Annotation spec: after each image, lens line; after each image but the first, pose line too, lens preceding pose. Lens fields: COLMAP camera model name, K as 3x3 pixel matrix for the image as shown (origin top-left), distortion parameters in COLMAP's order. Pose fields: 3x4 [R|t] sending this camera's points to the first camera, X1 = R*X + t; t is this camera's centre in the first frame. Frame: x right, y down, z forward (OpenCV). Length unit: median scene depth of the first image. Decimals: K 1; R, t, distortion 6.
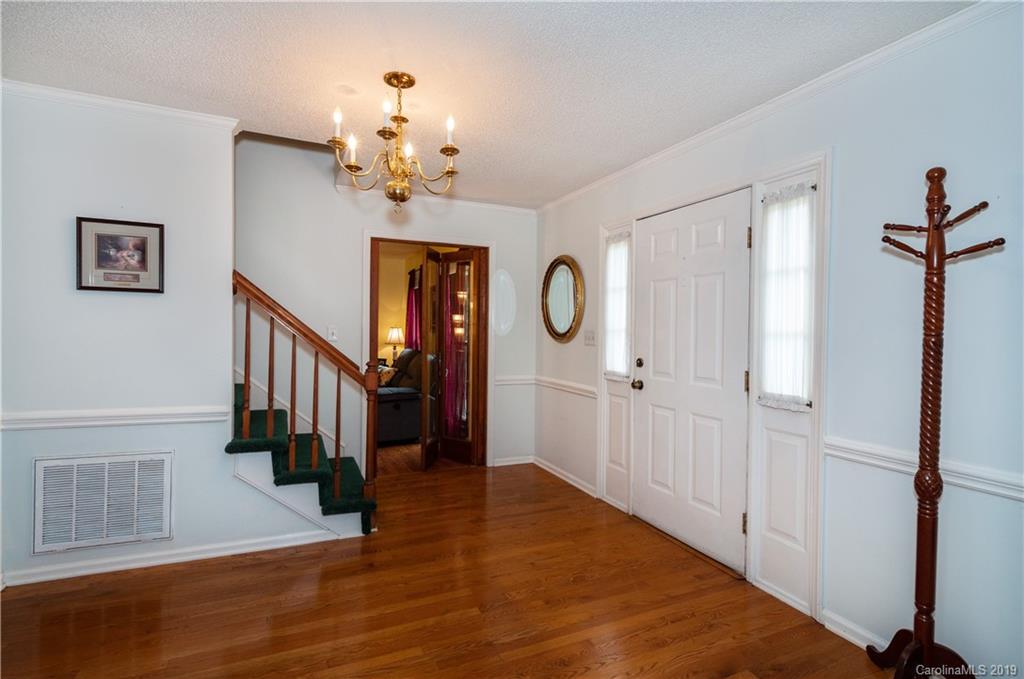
lens RADIAL K [[499.1, 0, 507.4], [0, 499.1, 338.0], [0, 0, 1]] dist [-0.001347, -0.010098]
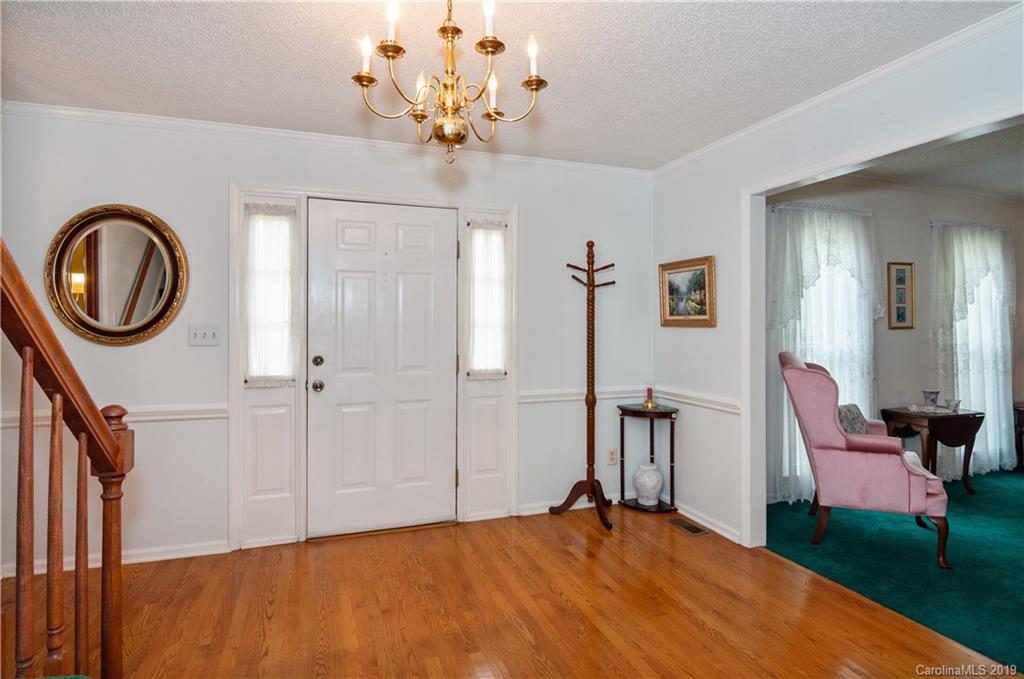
lens RADIAL K [[539.7, 0, 511.8], [0, 539.7, 327.8], [0, 0, 1]] dist [-0.003542, -0.000694]
pose [[0.059465, -0.012093, 0.998157, -0.935290], [0.020793, 0.999725, 0.010873, -0.016934], [-0.998014, 0.020108, 0.059700, 0.843989]]
